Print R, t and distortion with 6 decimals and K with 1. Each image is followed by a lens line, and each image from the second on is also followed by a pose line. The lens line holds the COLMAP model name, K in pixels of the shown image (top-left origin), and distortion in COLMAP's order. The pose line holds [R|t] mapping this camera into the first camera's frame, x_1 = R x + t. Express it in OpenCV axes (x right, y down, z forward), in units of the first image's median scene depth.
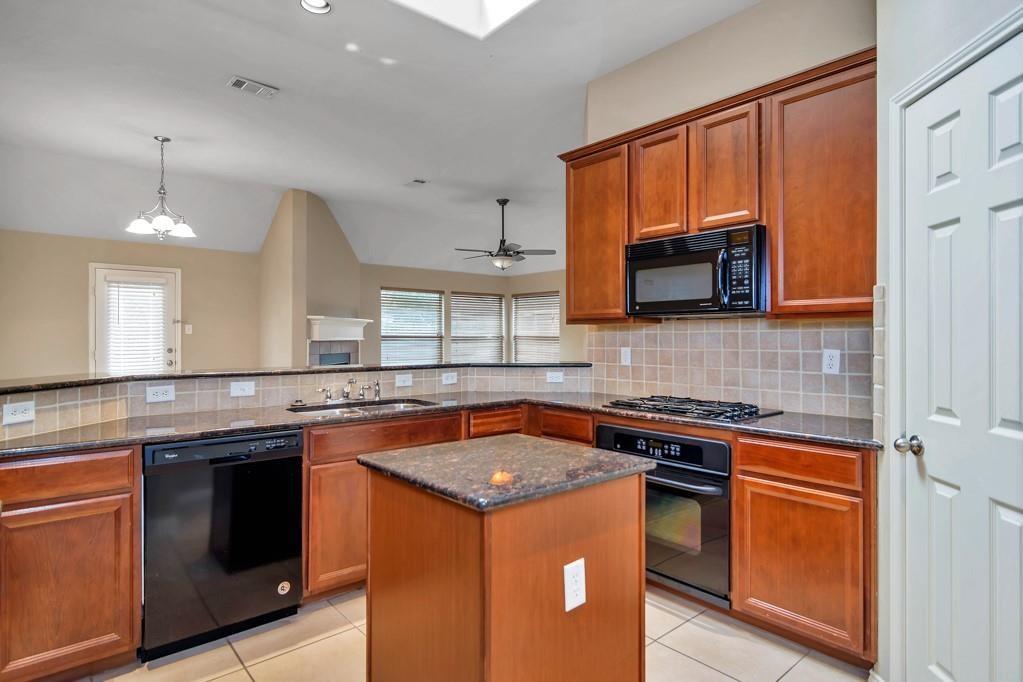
lens RADIAL K [[555.6, 0, 510.4], [0, 555.6, 355.9], [0, 0, 1]] dist [0.000203, -0.000158]
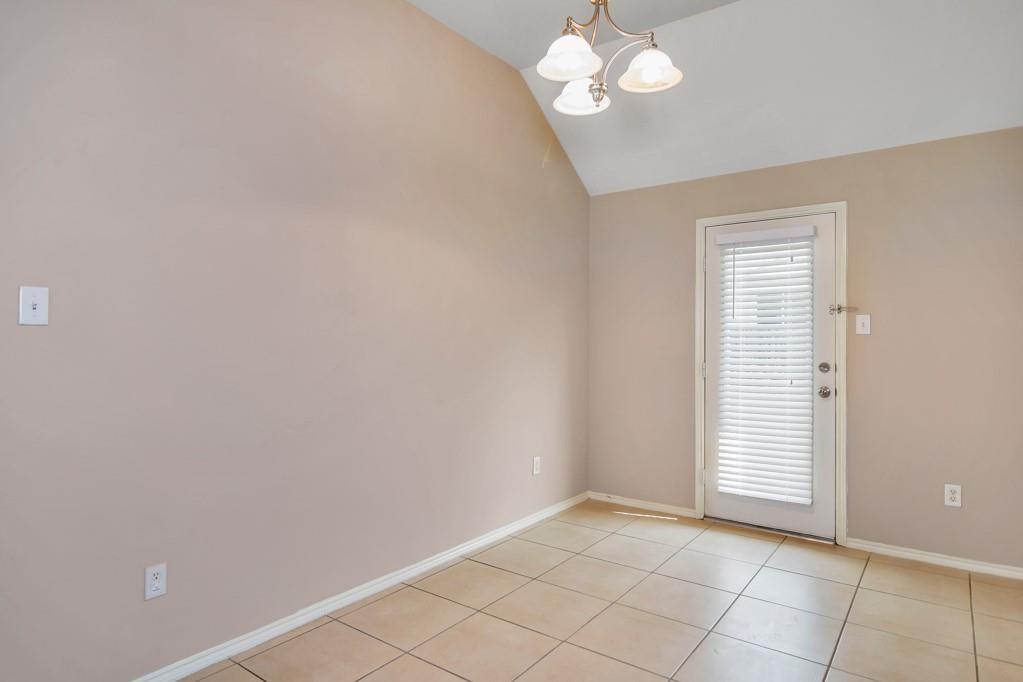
lens RADIAL K [[599.2, 0, 511.5], [0, 599.2, 341.0], [0, 0, 1]] dist [-0.001723, -0.000398]
pose [[0.222552, -0.001122, -0.974920, -0.145970], [-0.031941, 0.999454, -0.008442, -0.019756], [0.974397, 0.033018, 0.222395, 0.598795]]
